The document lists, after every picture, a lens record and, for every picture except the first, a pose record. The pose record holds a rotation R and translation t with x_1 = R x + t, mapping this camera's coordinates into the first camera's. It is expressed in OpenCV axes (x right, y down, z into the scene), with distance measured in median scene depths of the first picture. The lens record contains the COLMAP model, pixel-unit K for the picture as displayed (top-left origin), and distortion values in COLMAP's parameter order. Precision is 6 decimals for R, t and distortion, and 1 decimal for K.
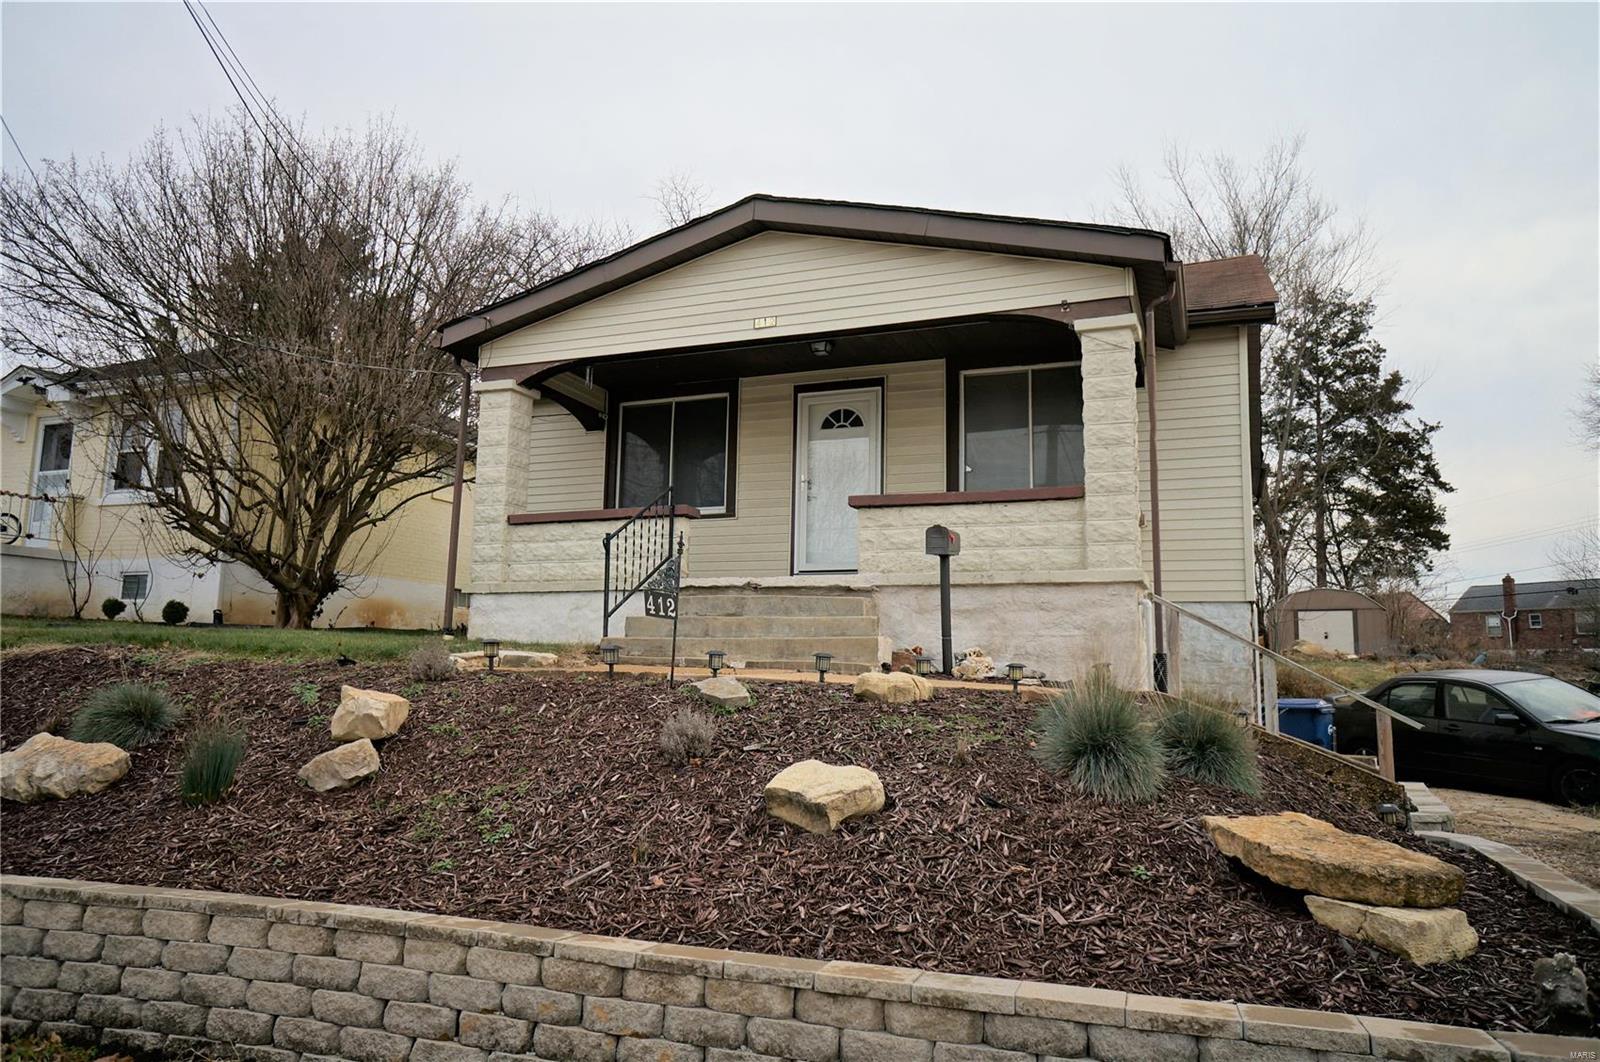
lens RADIAL K [[1086.6, 0, 791.5], [0, 1086.6, 536.1], [0, 0, 1]] dist [-0.063772, 0.091620]
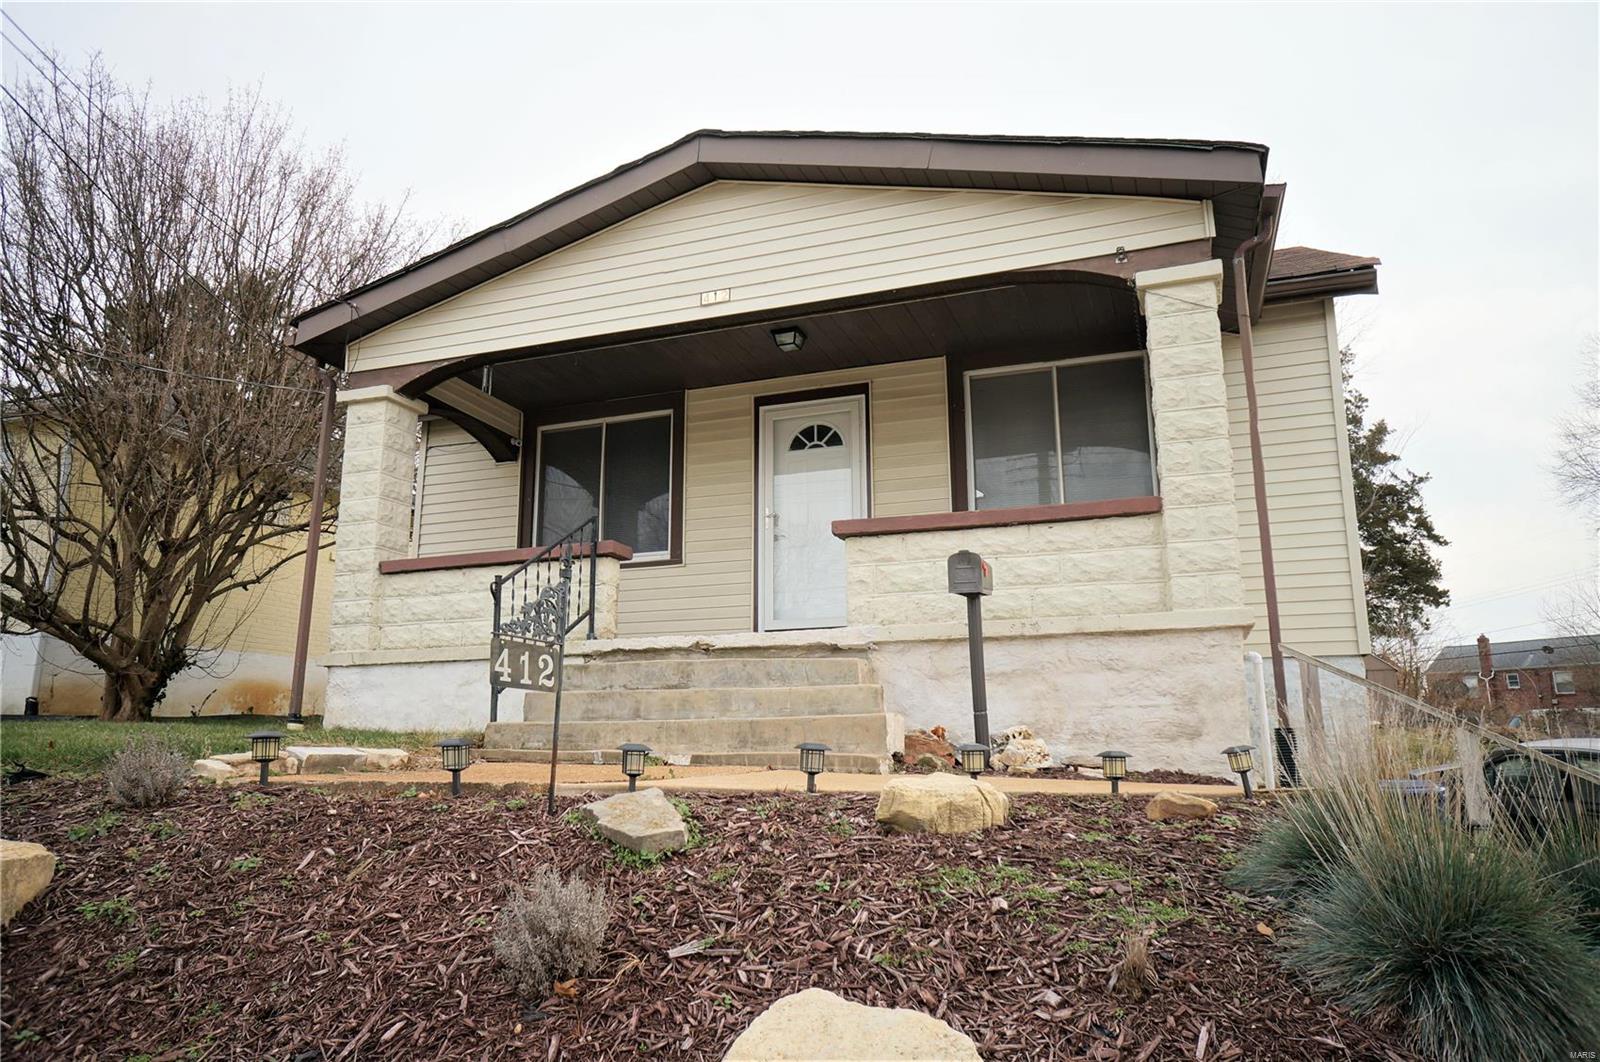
lens RADIAL K [[1086.6, 0, 790.9], [0, 1086.6, 535.6], [0, 0, 1]] dist [-0.063772, 0.091620]
pose [[0.999182, -0.016332, 0.036993, -0.002531], [0.018909, 0.997339, -0.070415, 0.025407], [-0.035744, 0.071057, 0.996832, 0.287087]]
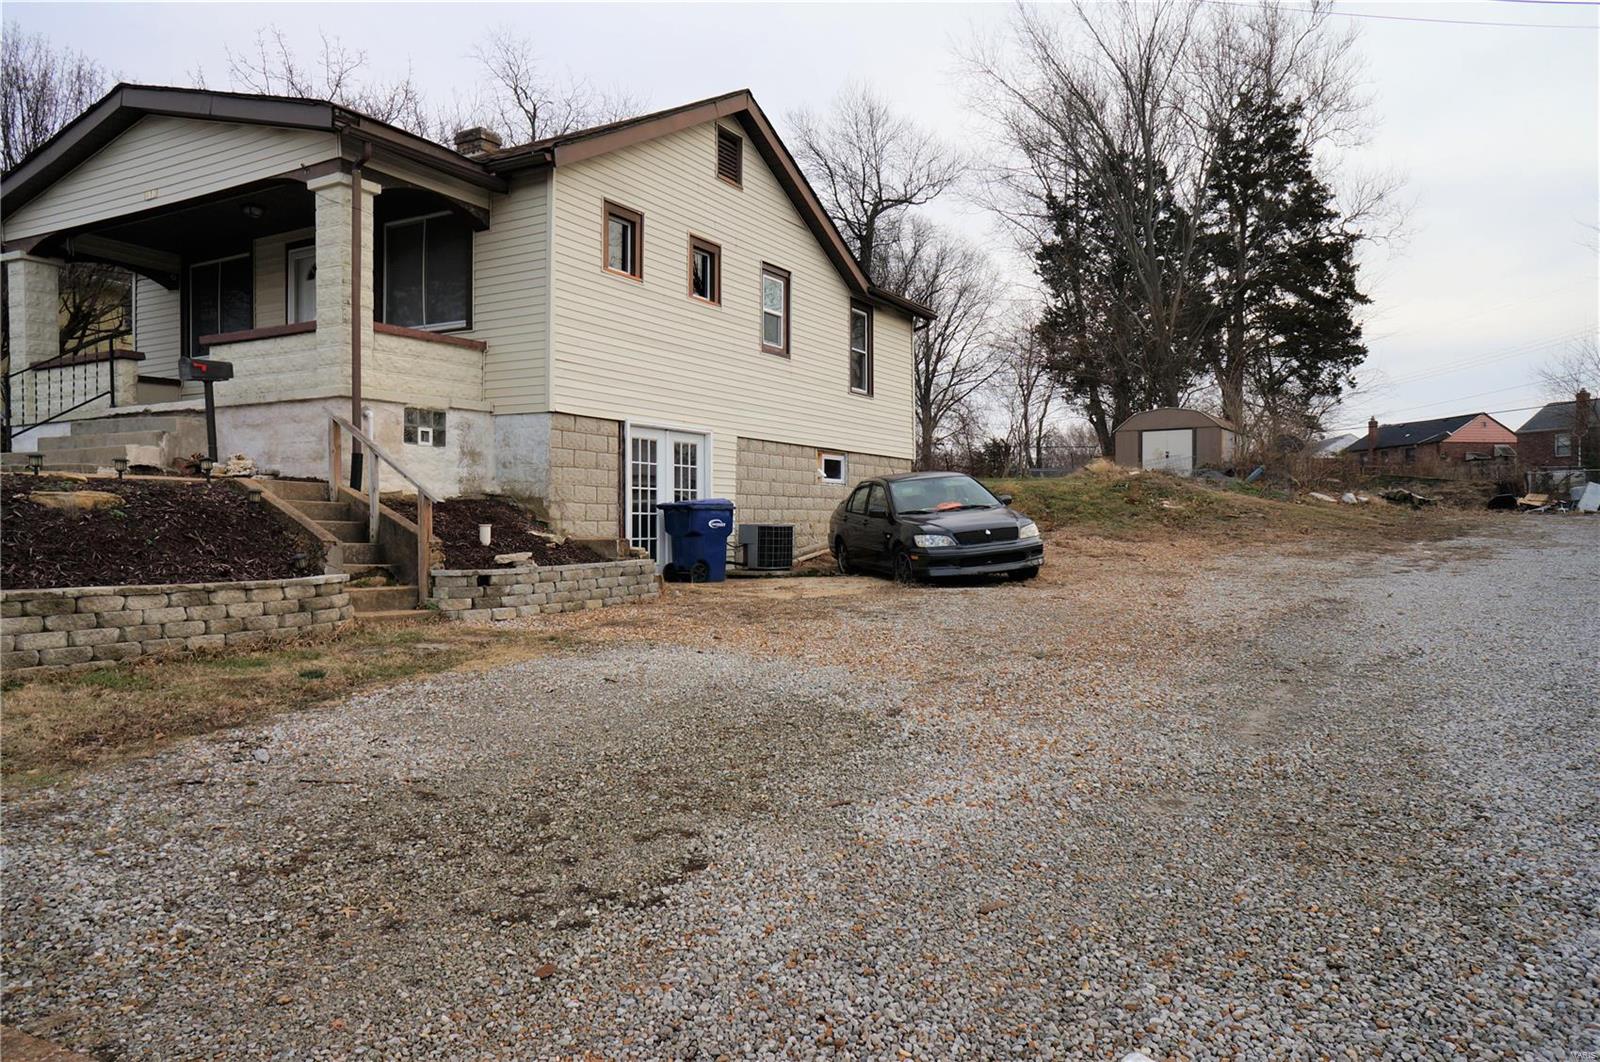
lens RADIAL K [[1086.6, 0, 794.5], [0, 1086.6, 533.8], [0, 0, 1]] dist [-0.063772, 0.091620]
pose [[0.990222, -0.016831, -0.138479, 0.949710], [0.036185, 0.989707, 0.138458, 0.043410], [0.134723, -0.142115, 0.980639, -0.158206]]
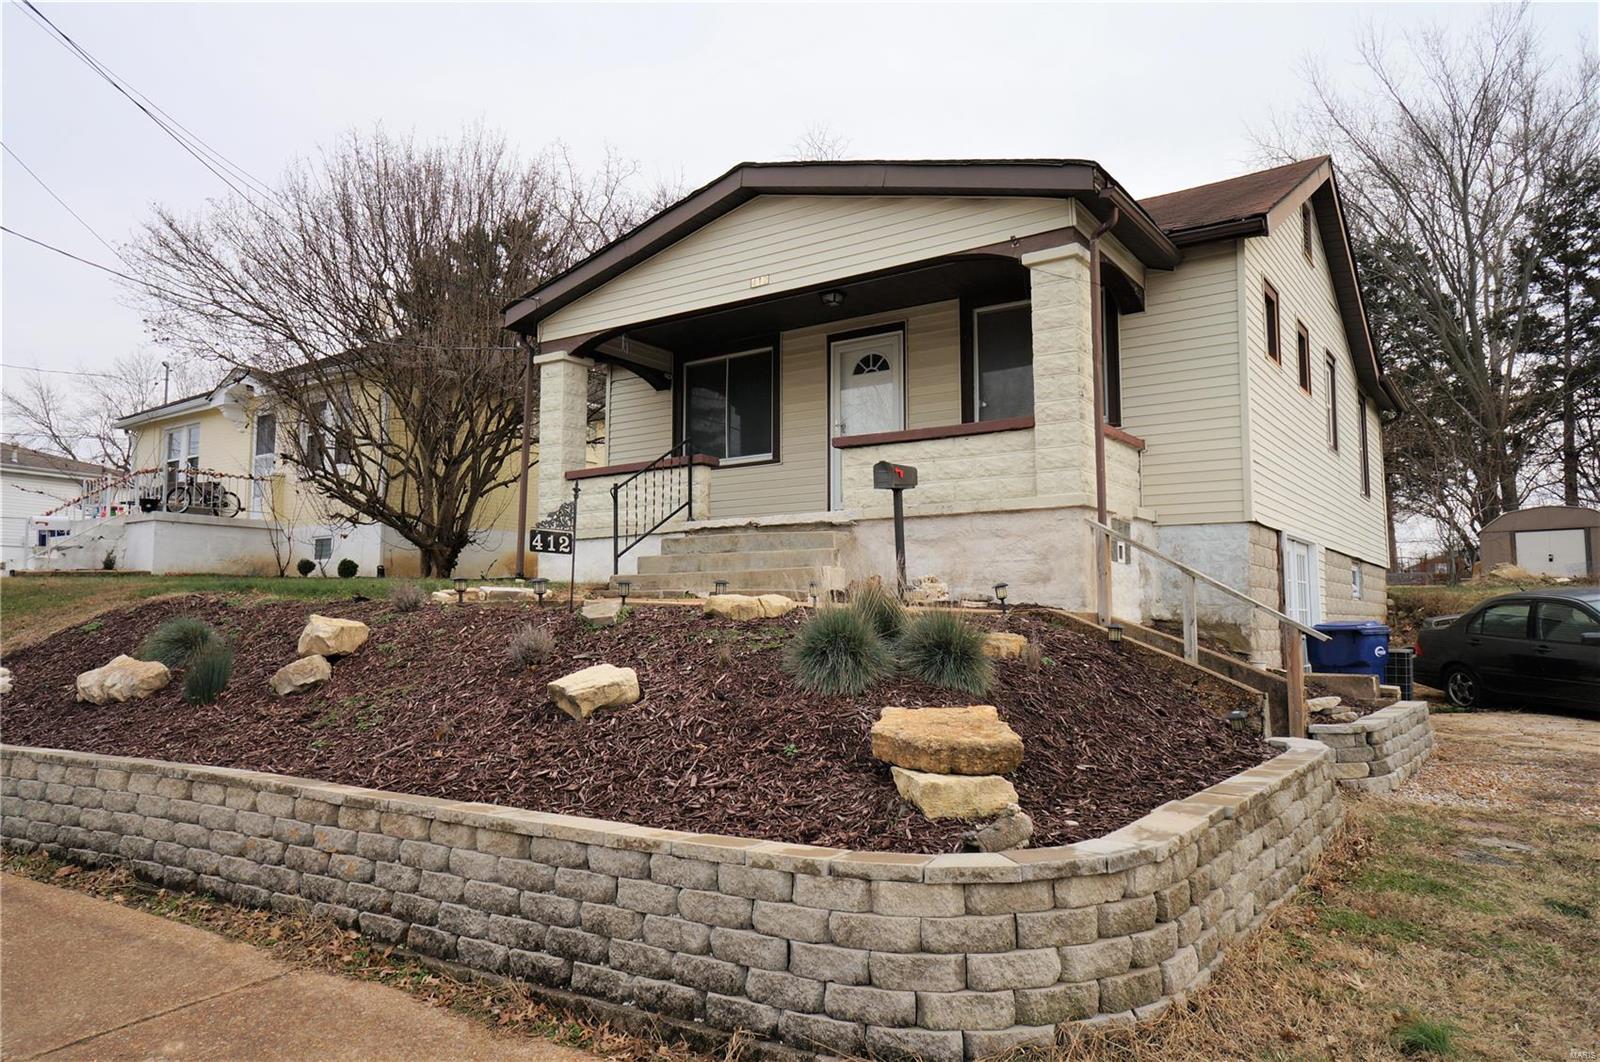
lens RADIAL K [[1086.6, 0, 786.9], [0, 1086.6, 533.9], [0, 0, 1]] dist [-0.063772, 0.091620]
pose [[0.973029, -0.038052, -0.227525, 0.265304], [0.048731, 0.997949, 0.041502, 0.011686], [0.225479, -0.051470, 0.972887, -0.063849]]
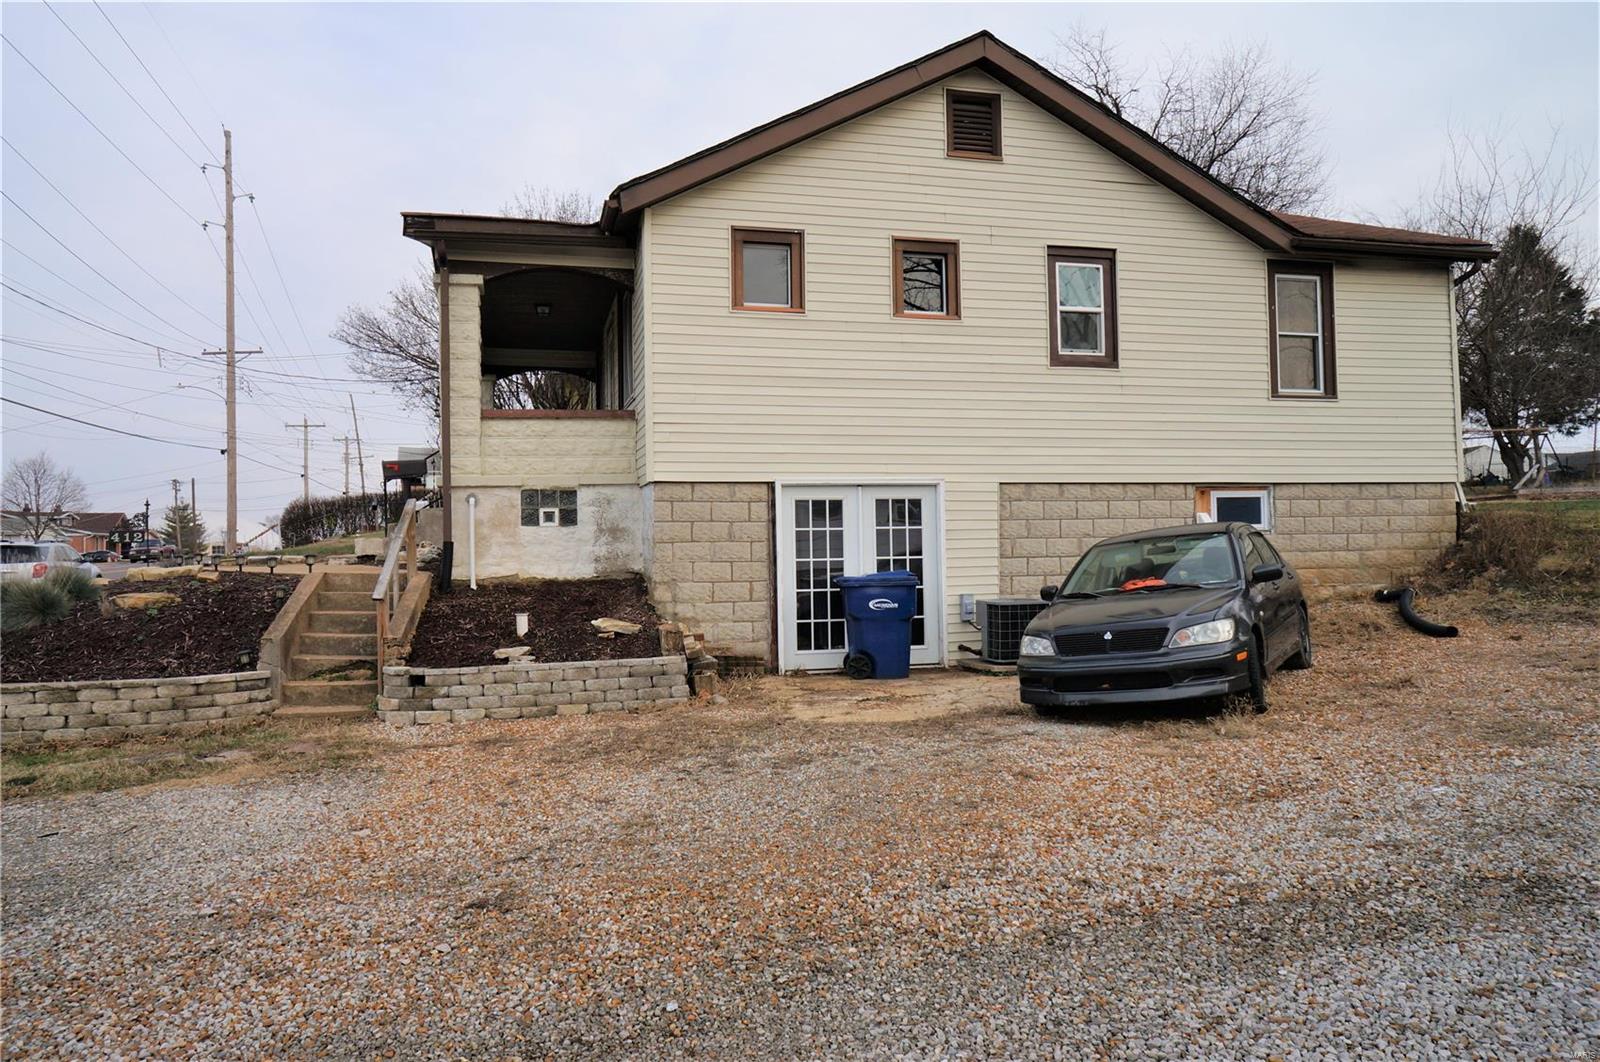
lens RADIAL K [[1086.6, 0, 786.4], [0, 1086.6, 534.3], [0, 0, 1]] dist [-0.063772, 0.091620]
pose [[0.581365, -0.044066, -0.812449, 1.519309], [0.137537, 0.989485, 0.044750, 0.091713], [0.801934, -0.137758, 0.581313, 0.537724]]
